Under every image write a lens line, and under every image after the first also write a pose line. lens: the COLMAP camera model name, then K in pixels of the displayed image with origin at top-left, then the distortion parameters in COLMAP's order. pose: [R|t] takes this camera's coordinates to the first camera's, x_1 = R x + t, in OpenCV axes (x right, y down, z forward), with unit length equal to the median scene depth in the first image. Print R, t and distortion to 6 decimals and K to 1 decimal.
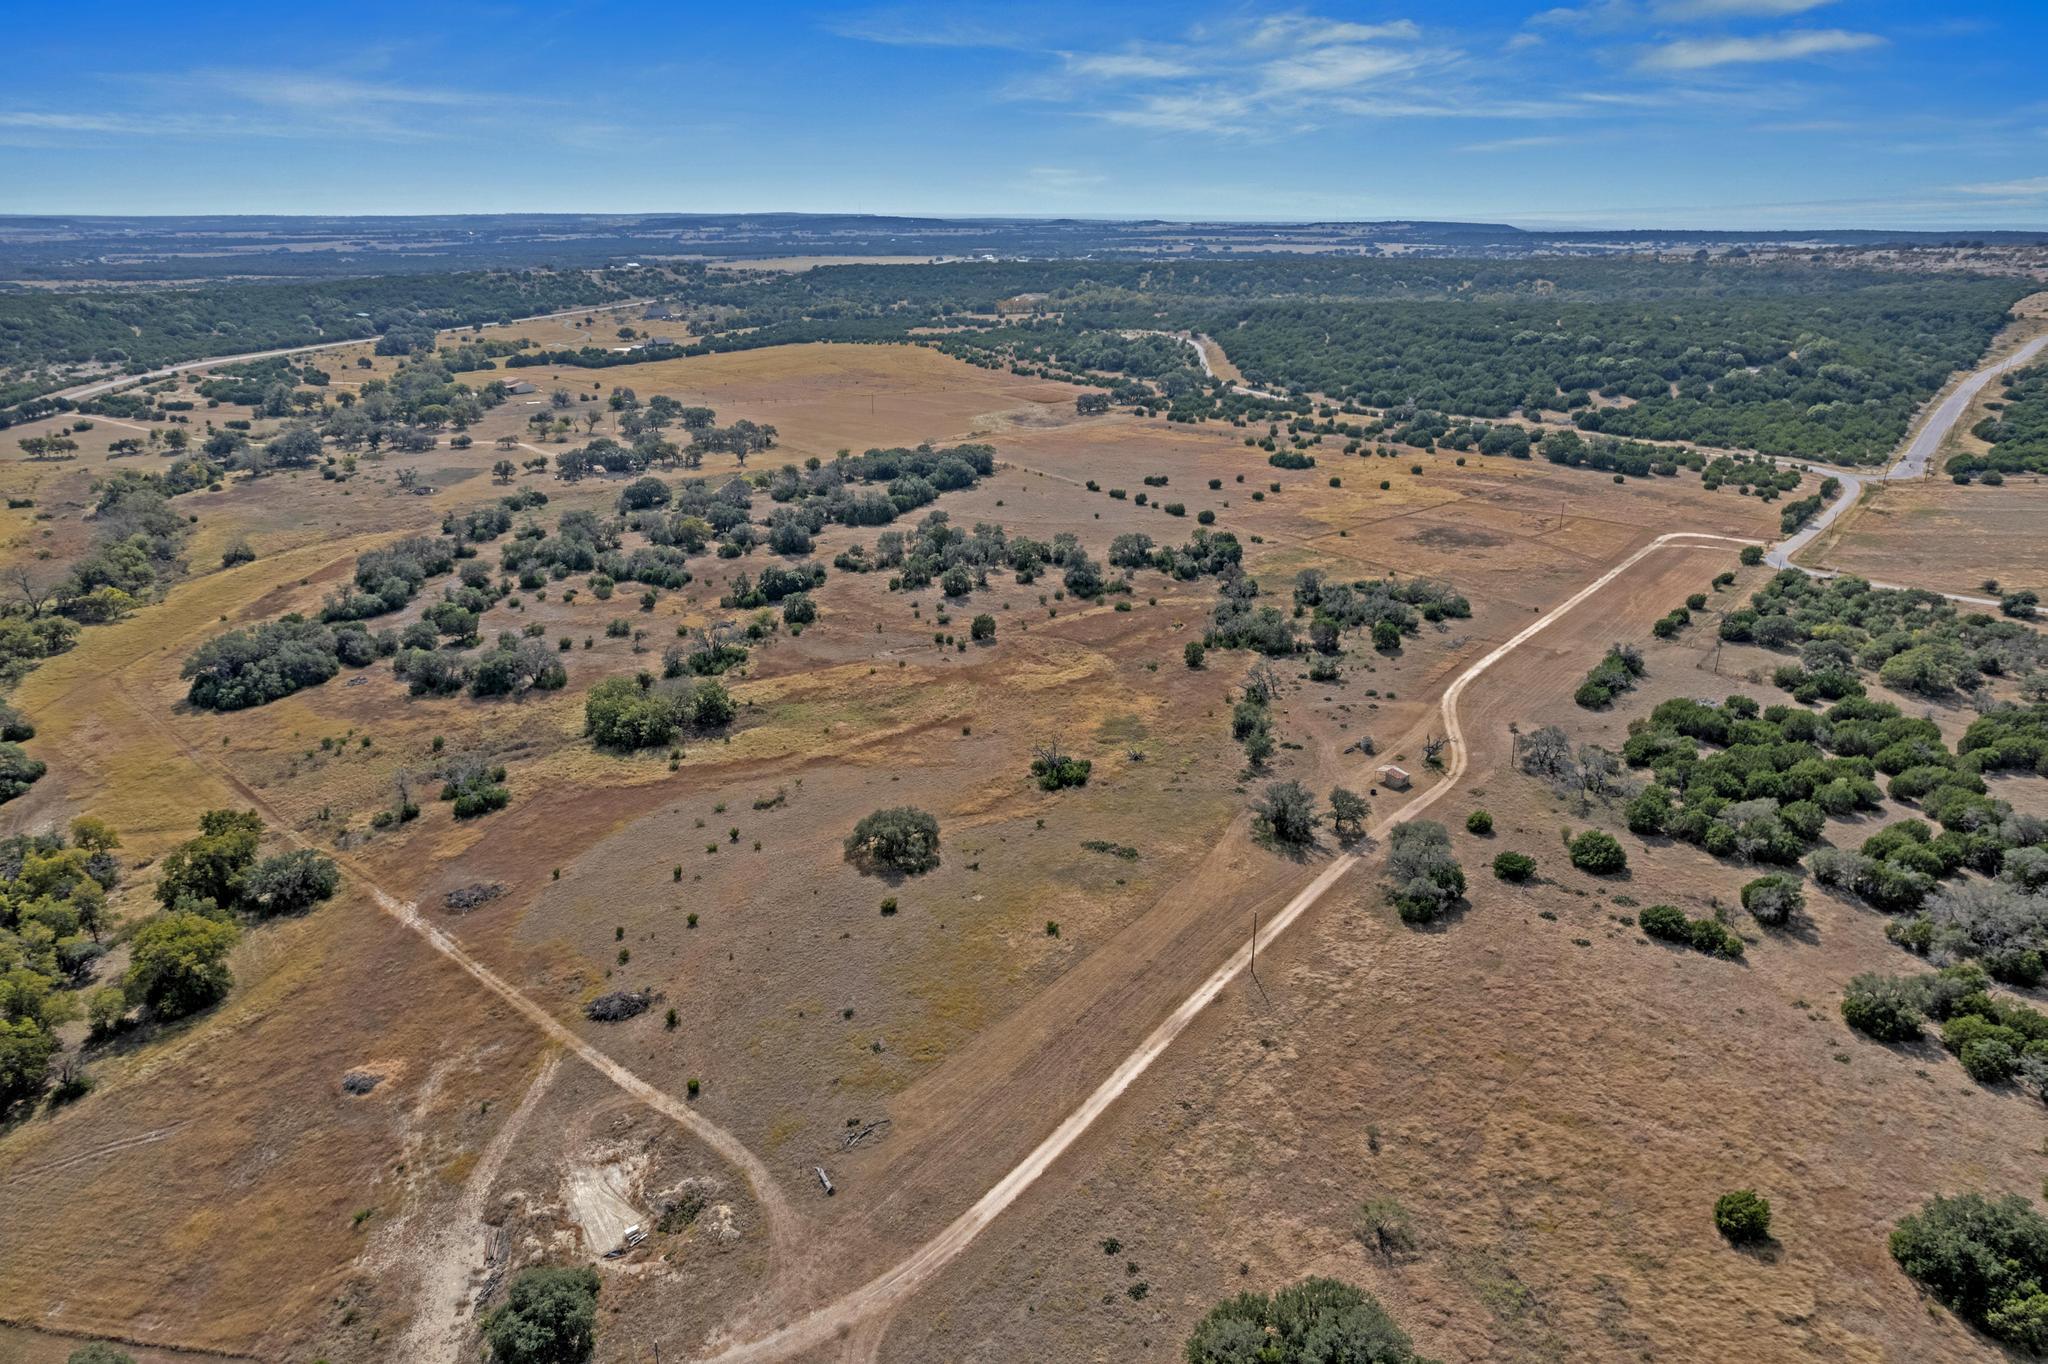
lens RADIAL K [[1304.3, 0, 1020.7], [0, 1304.3, 689.5], [0, 0, 1]] dist [-0.079631, 0.073617]
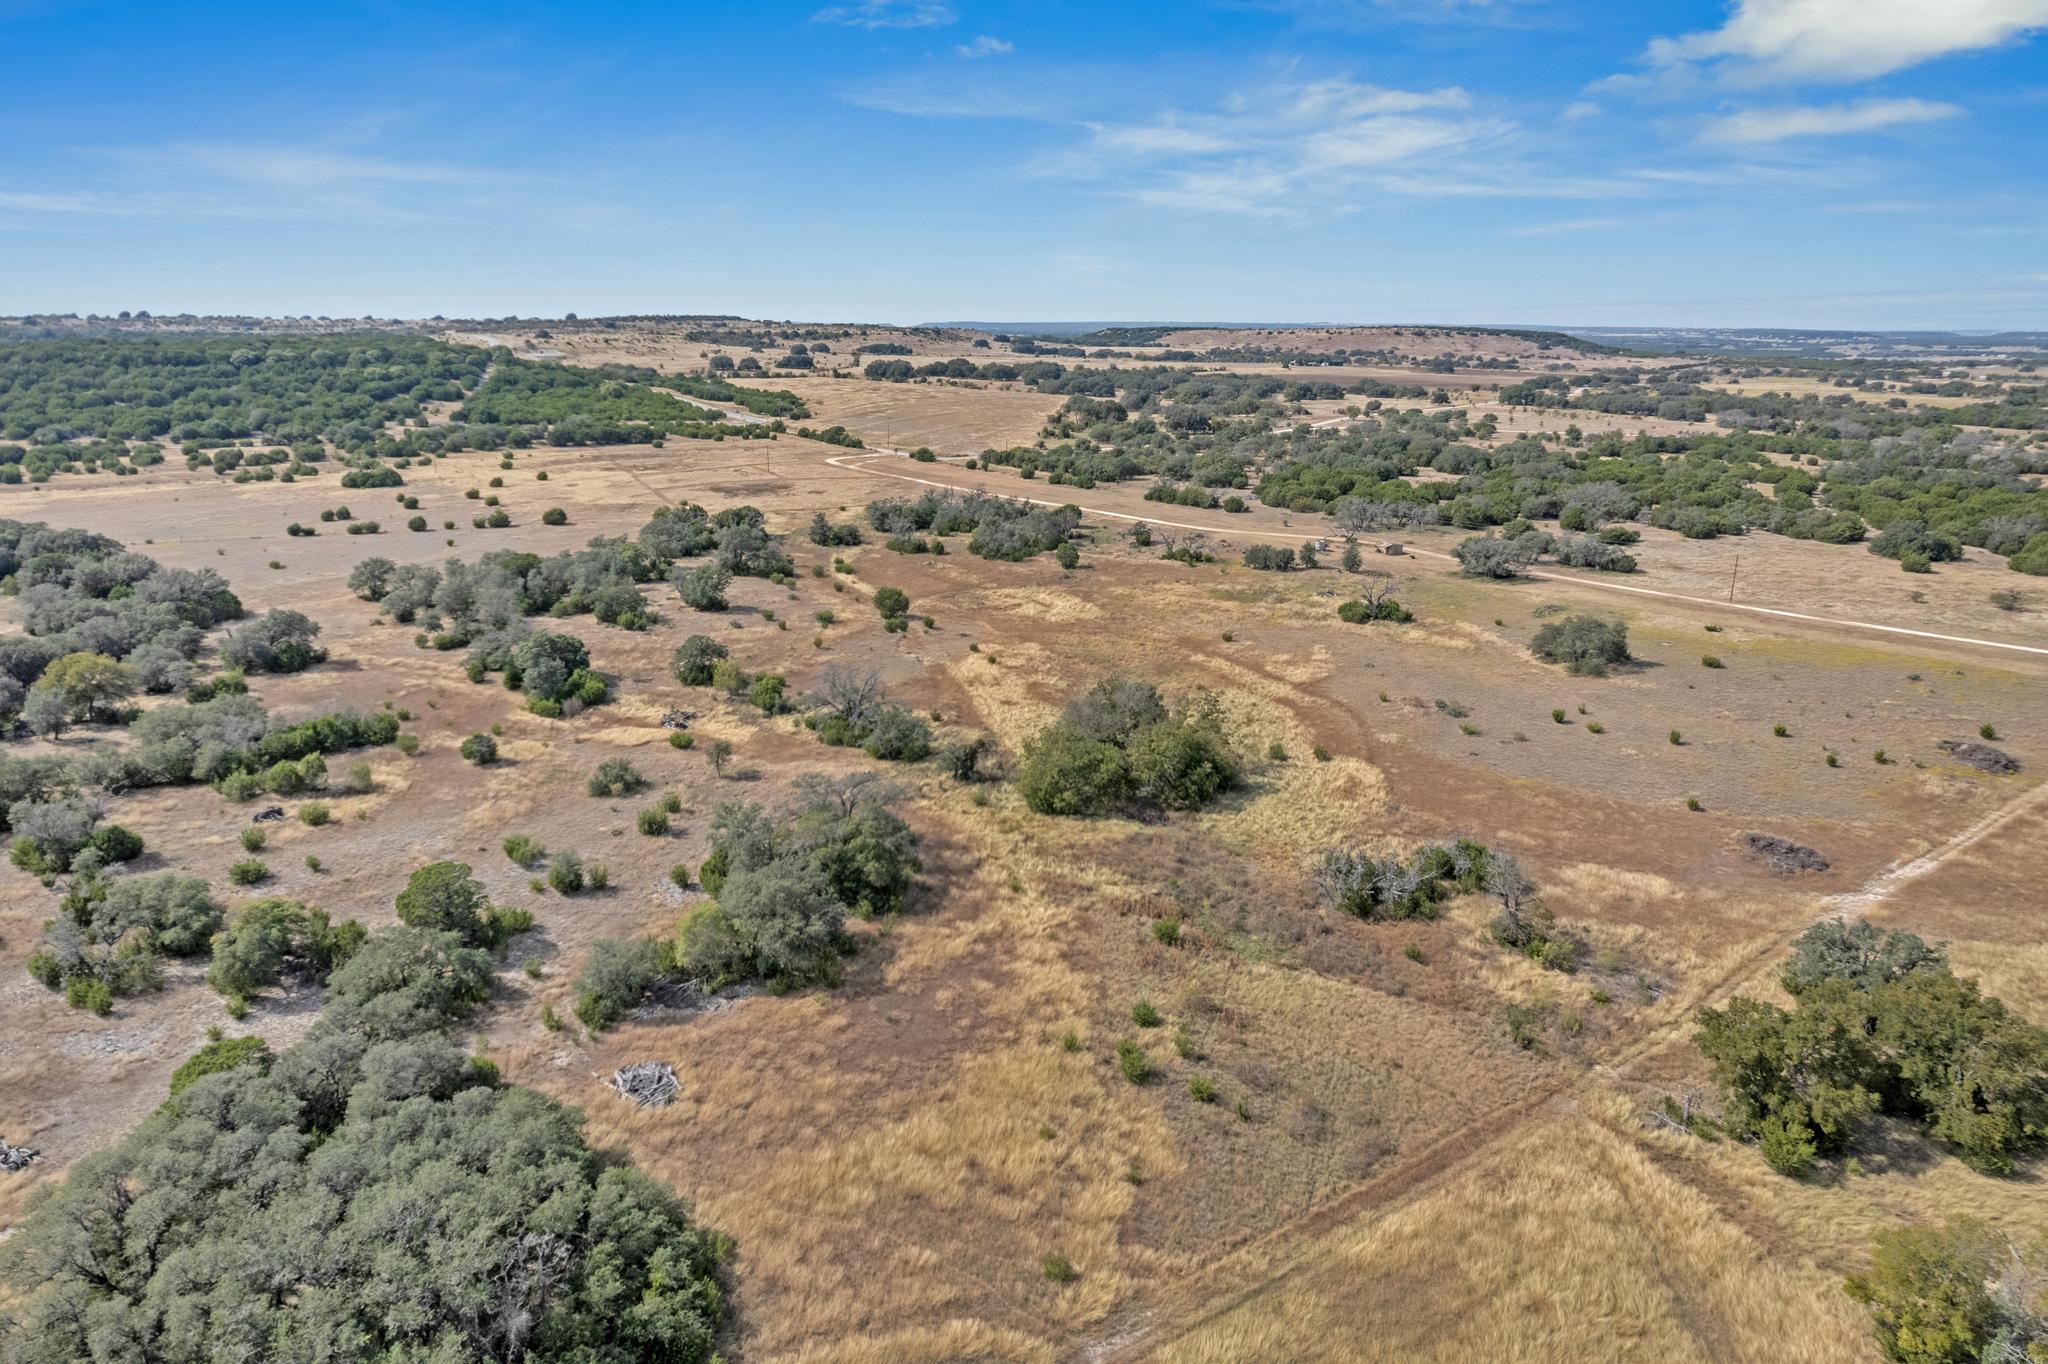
lens RADIAL K [[1304.3, 0, 1020.9], [0, 1304.3, 684.2], [0, 0, 1]] dist [-0.079631, 0.073617]
pose [[0.215098, -0.265348, 0.939853, -0.491215], [0.340387, 0.922401, 0.182518, -0.079376], [-0.915352, 0.280655, 0.288727, 0.503732]]
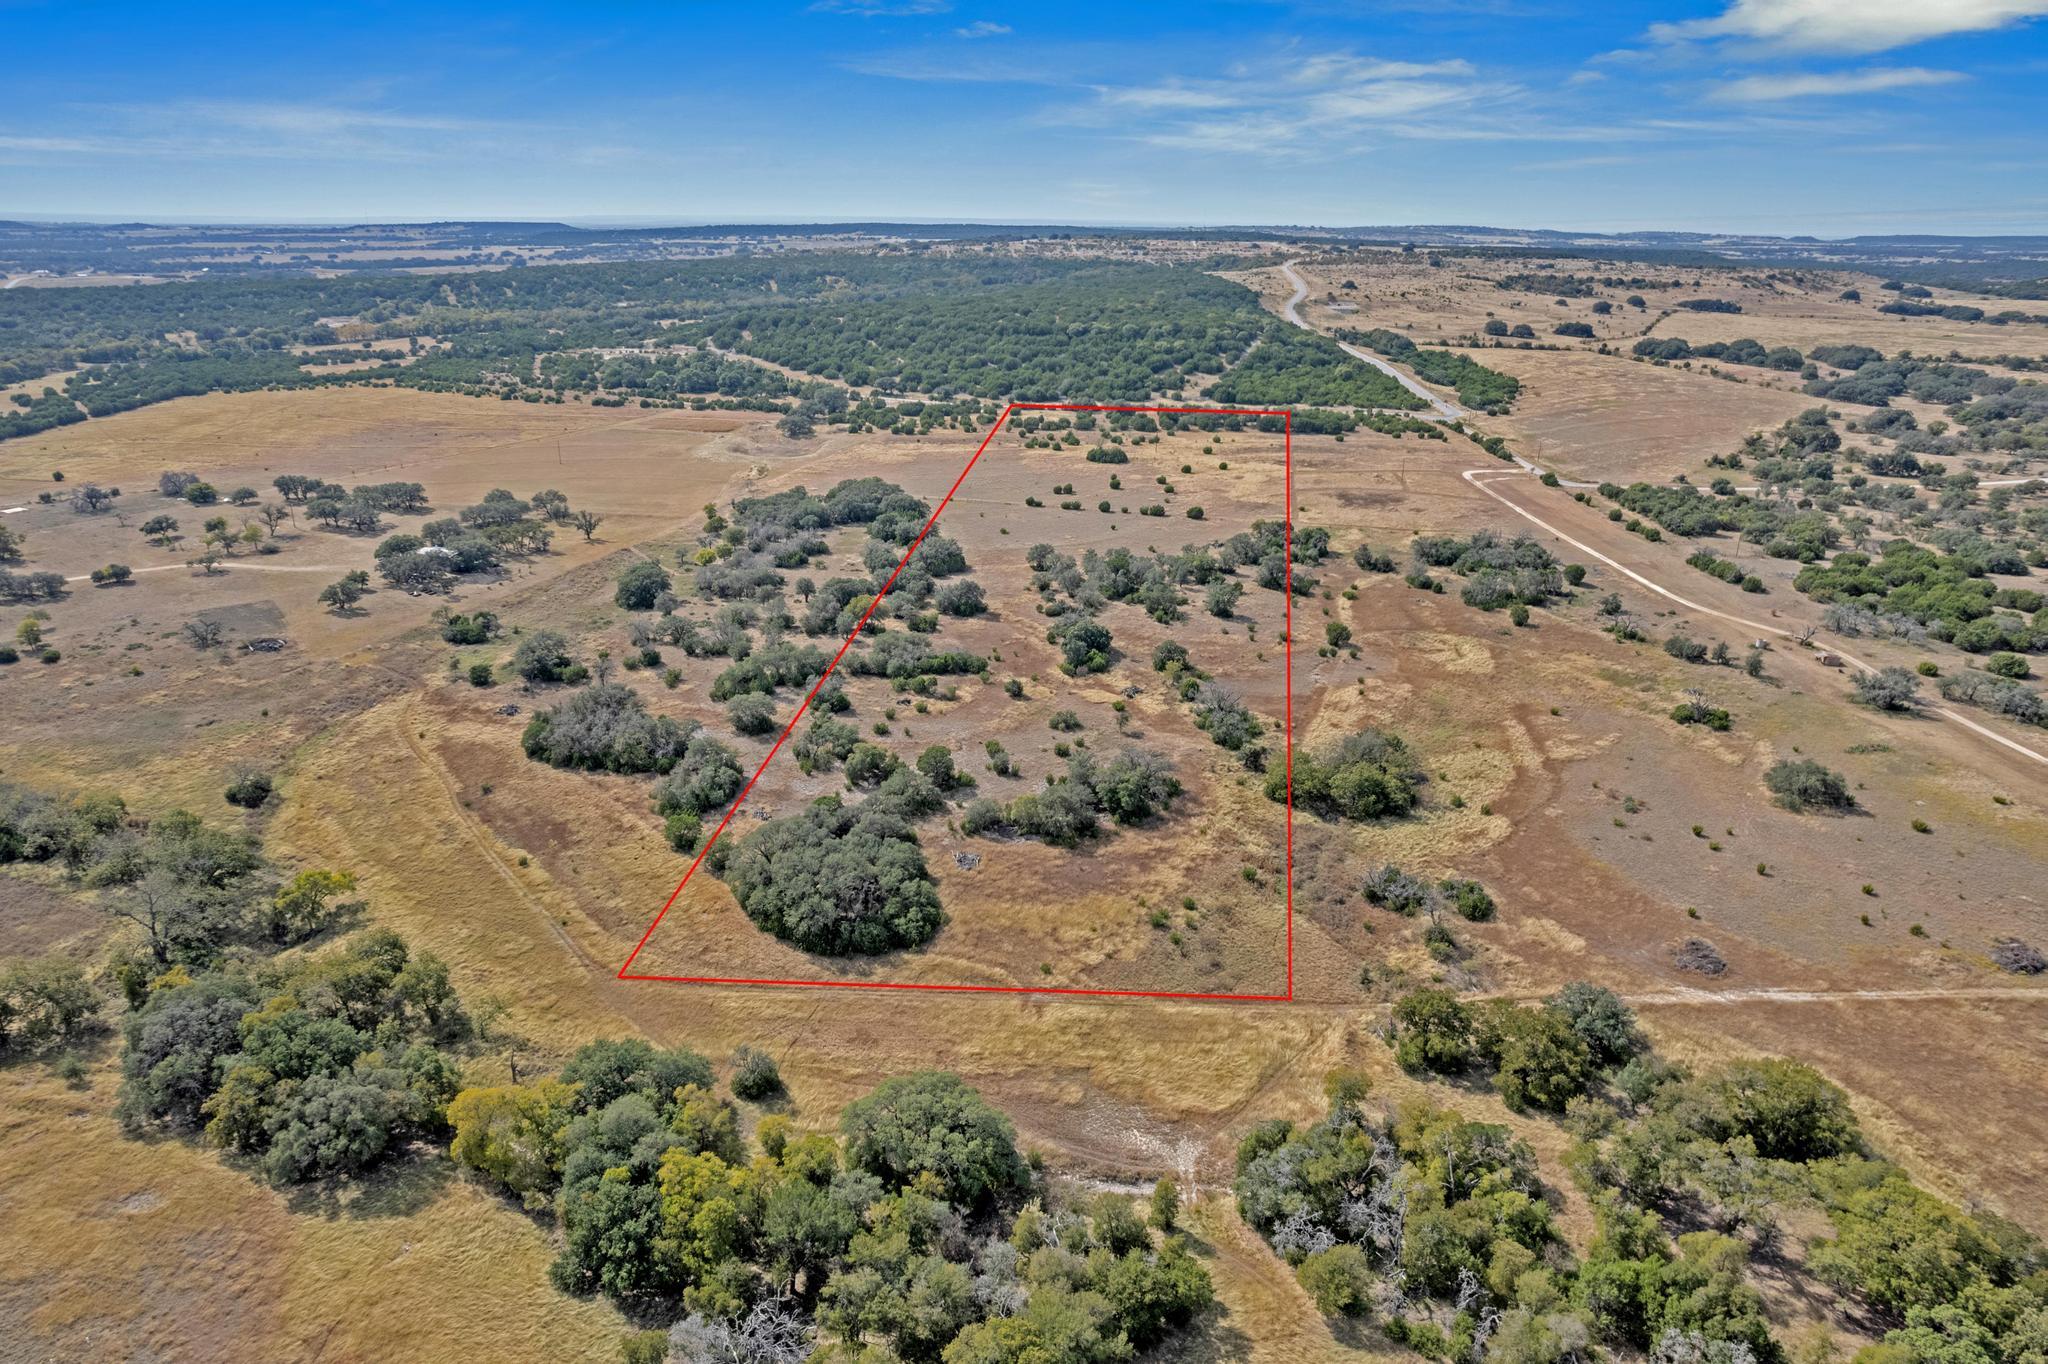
lens RADIAL K [[1304.3, 0, 1017.8], [0, 1304.3, 691.6], [0, 0, 1]] dist [-0.079631, 0.073617]
pose [[0.754243, -0.225106, 0.616802, -0.598146], [0.223124, 0.971363, 0.081663, -0.099920], [-0.617521, 0.076030, 0.782871, 0.240378]]
